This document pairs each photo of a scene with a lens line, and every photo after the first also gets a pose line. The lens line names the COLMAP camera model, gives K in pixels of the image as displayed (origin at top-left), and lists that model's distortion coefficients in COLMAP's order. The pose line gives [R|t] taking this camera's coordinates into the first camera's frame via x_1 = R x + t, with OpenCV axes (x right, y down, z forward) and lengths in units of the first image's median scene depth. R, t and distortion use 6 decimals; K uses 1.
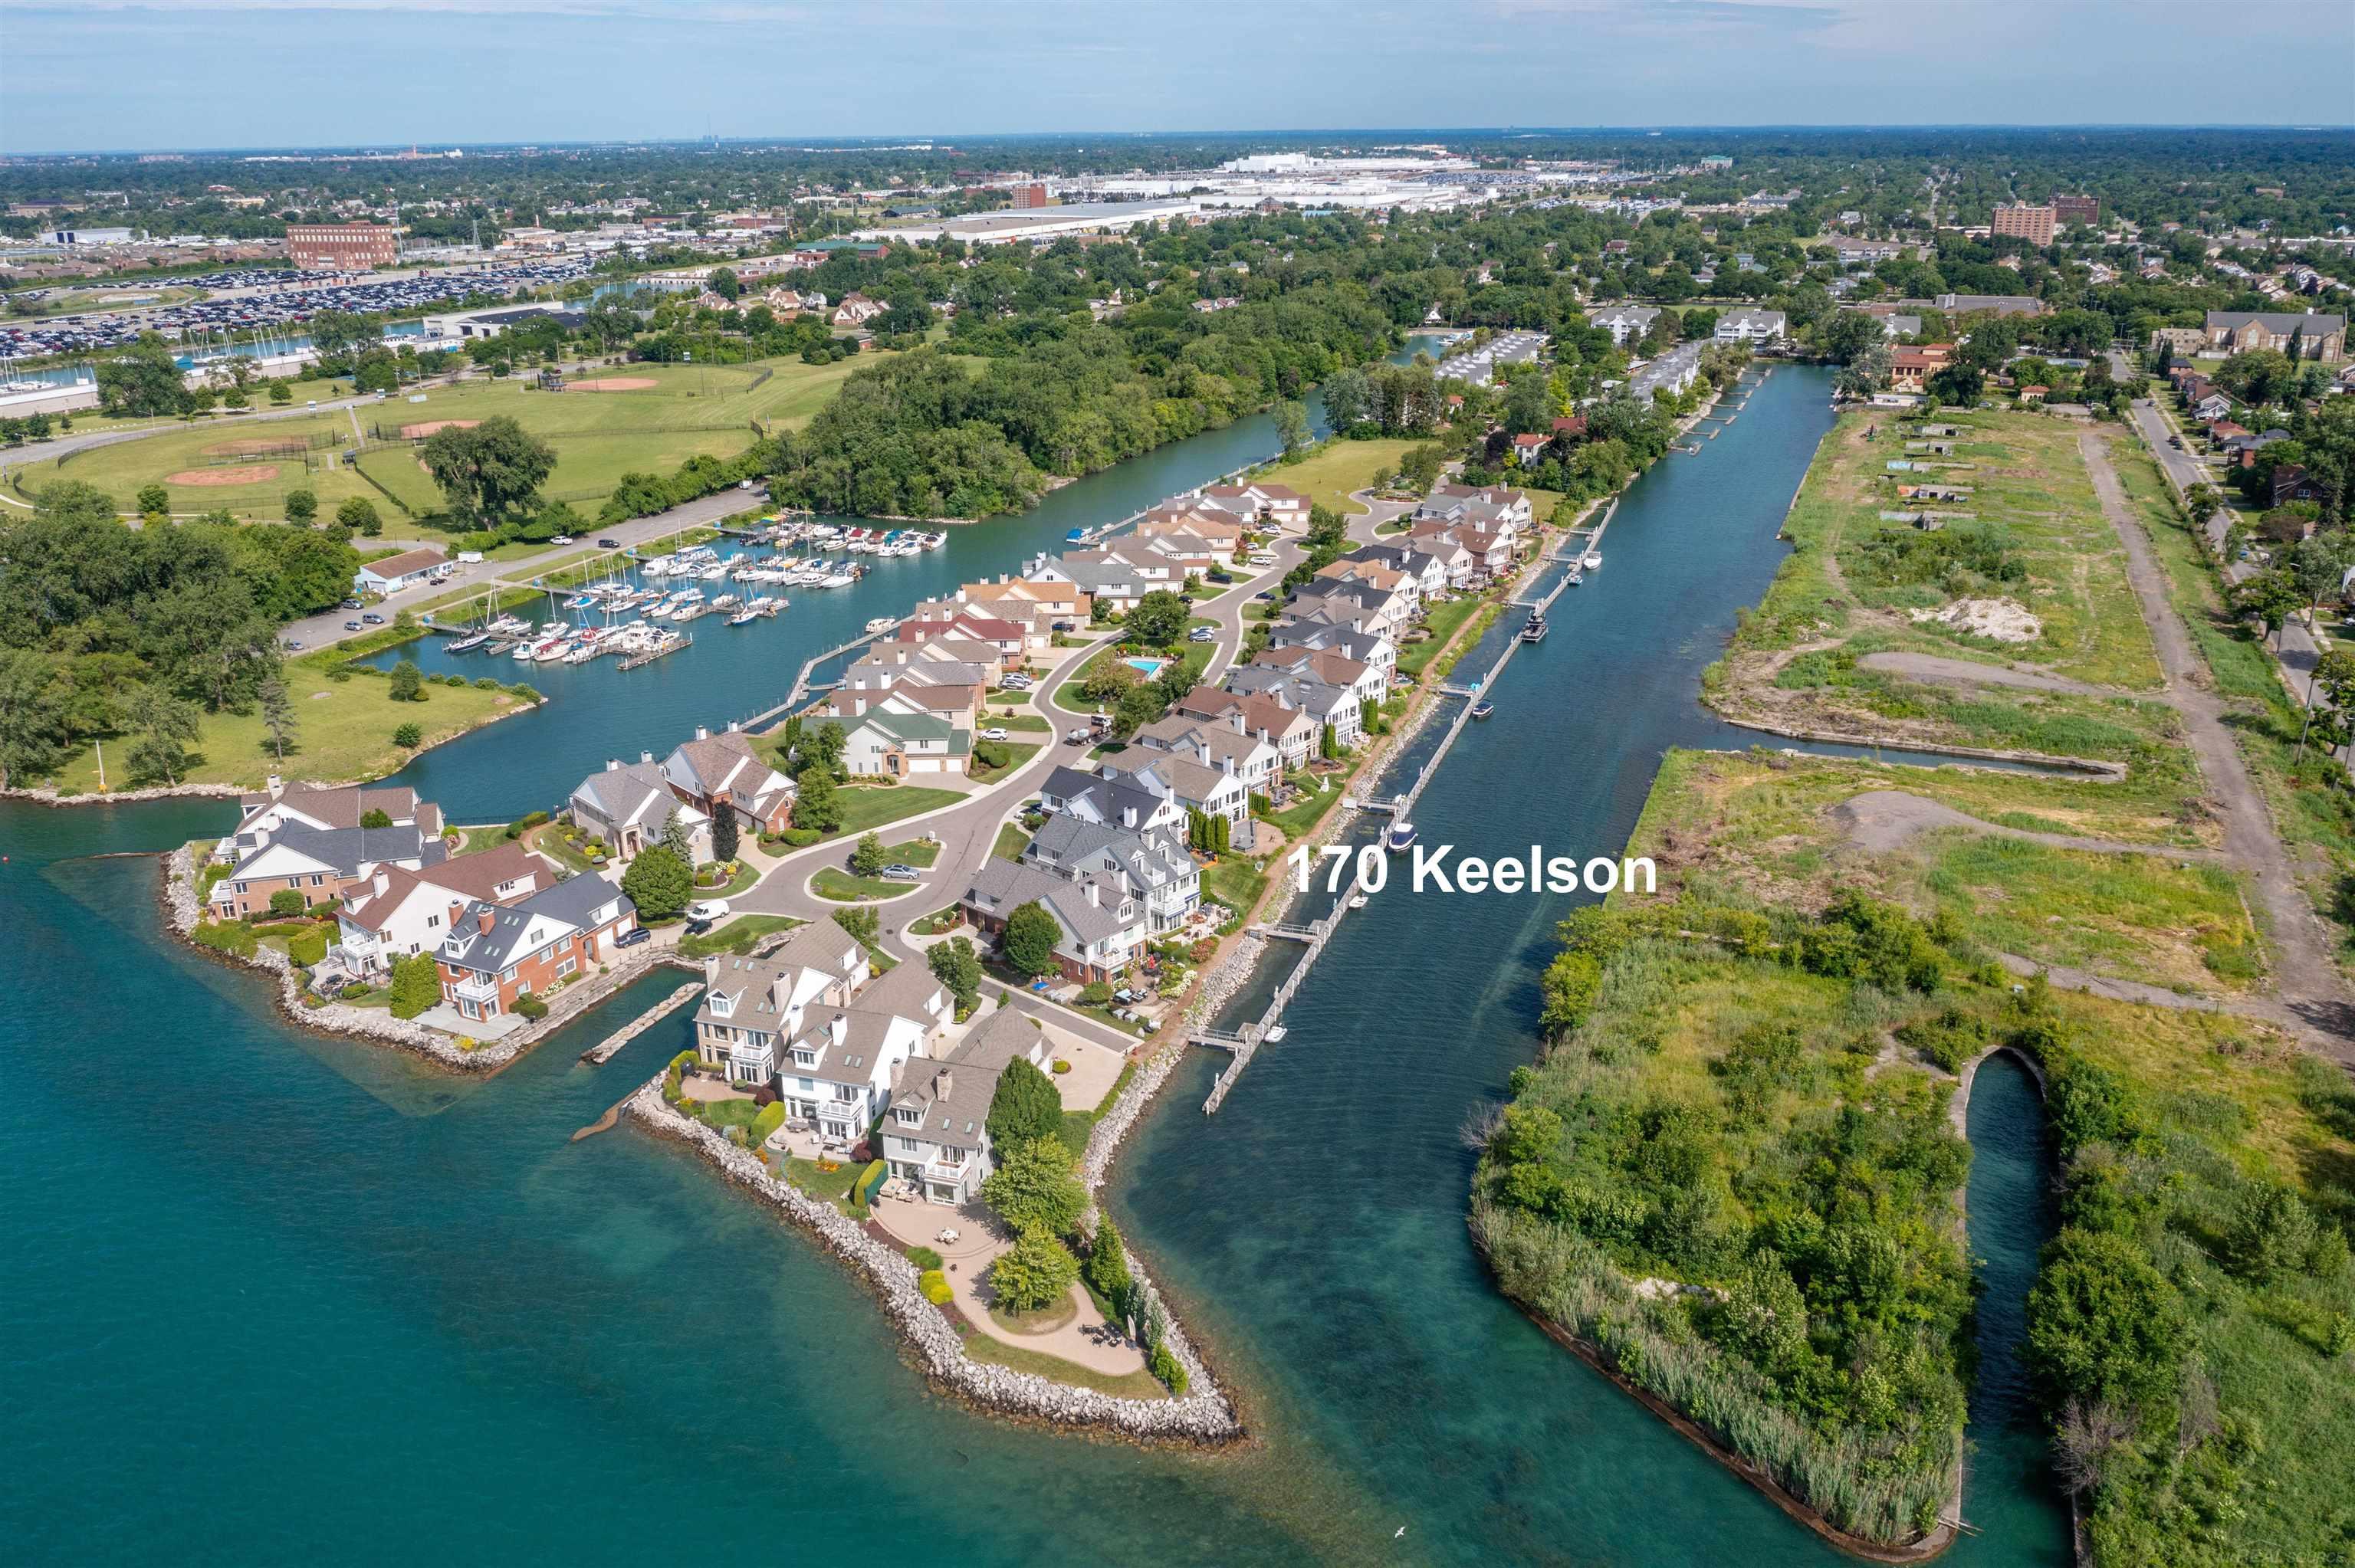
lens RADIAL K [[1833.1, 0, 1177.5], [0, 1833.1, 784.0], [0, 0, 1]] dist [-0.001191, -0.014106]
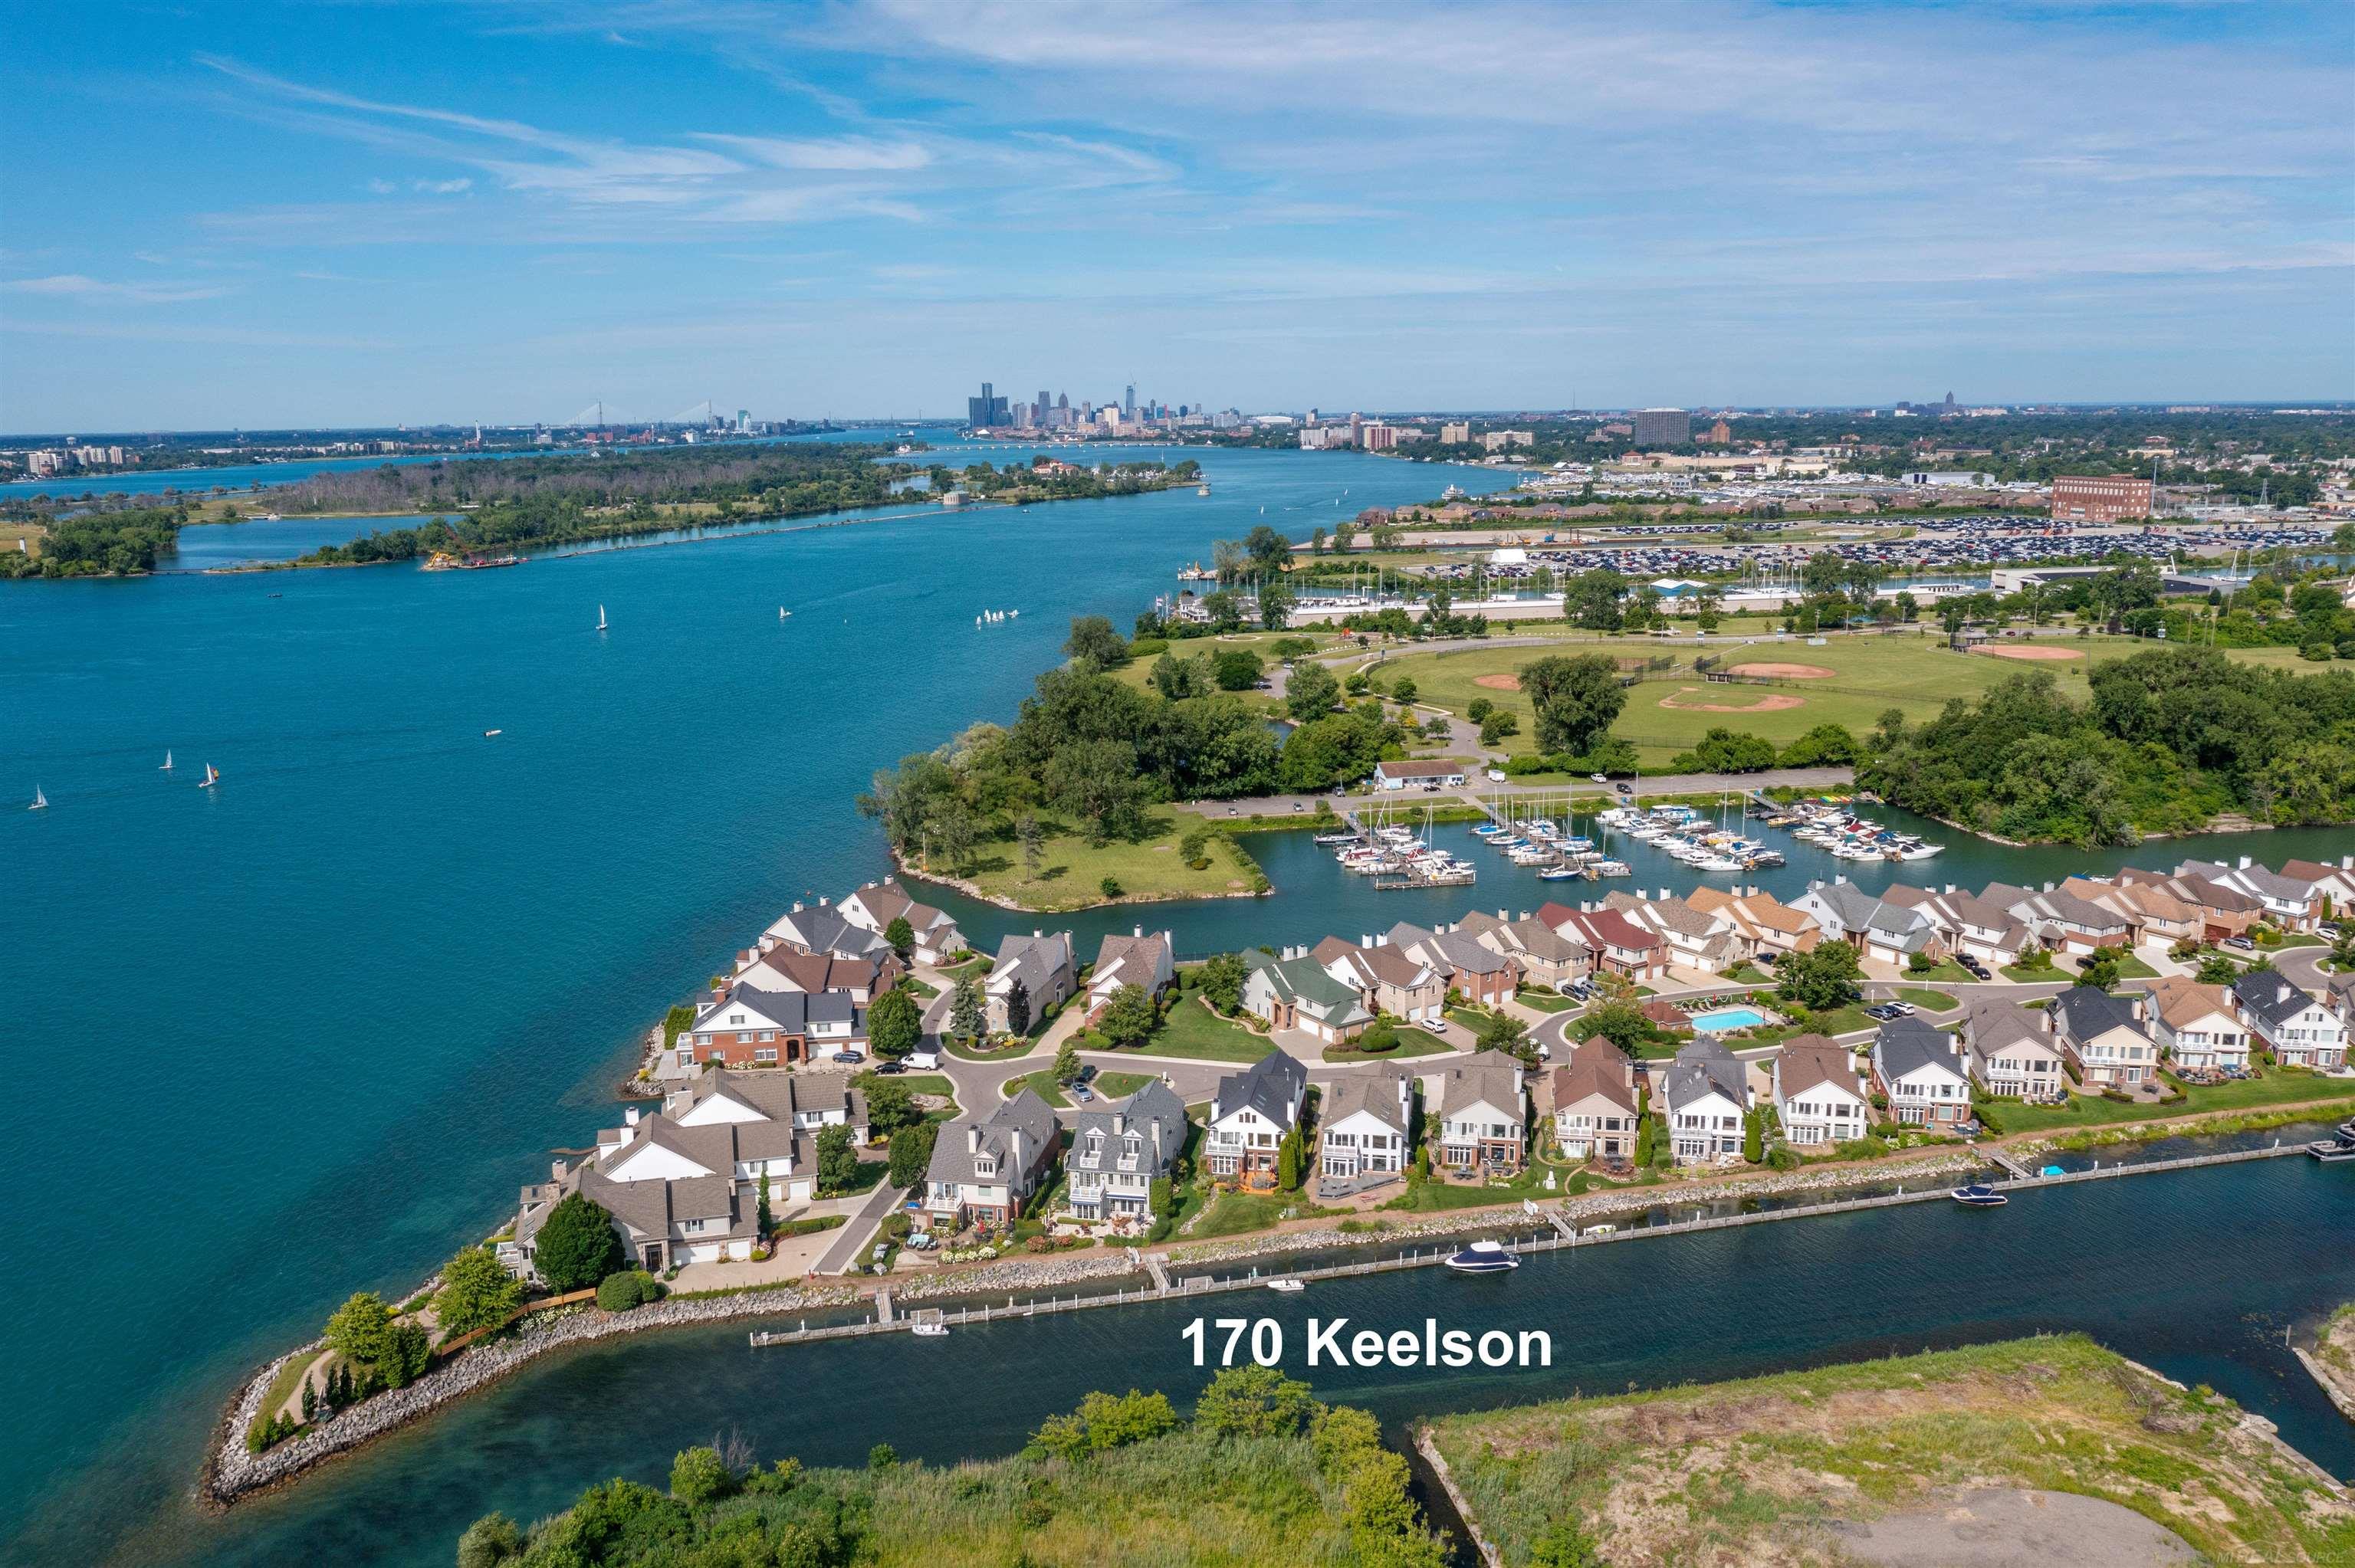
lens RADIAL K [[1833.1, 0, 1177.5], [0, 1833.1, 784.0], [0, 0, 1]] dist [-0.001191, -0.014106]
pose [[0.545885, 0.175156, -0.819348, 0.217573], [-0.278178, 0.960322, 0.019958, -0.048260], [0.790333, 0.217029, 0.572950, 0.127387]]
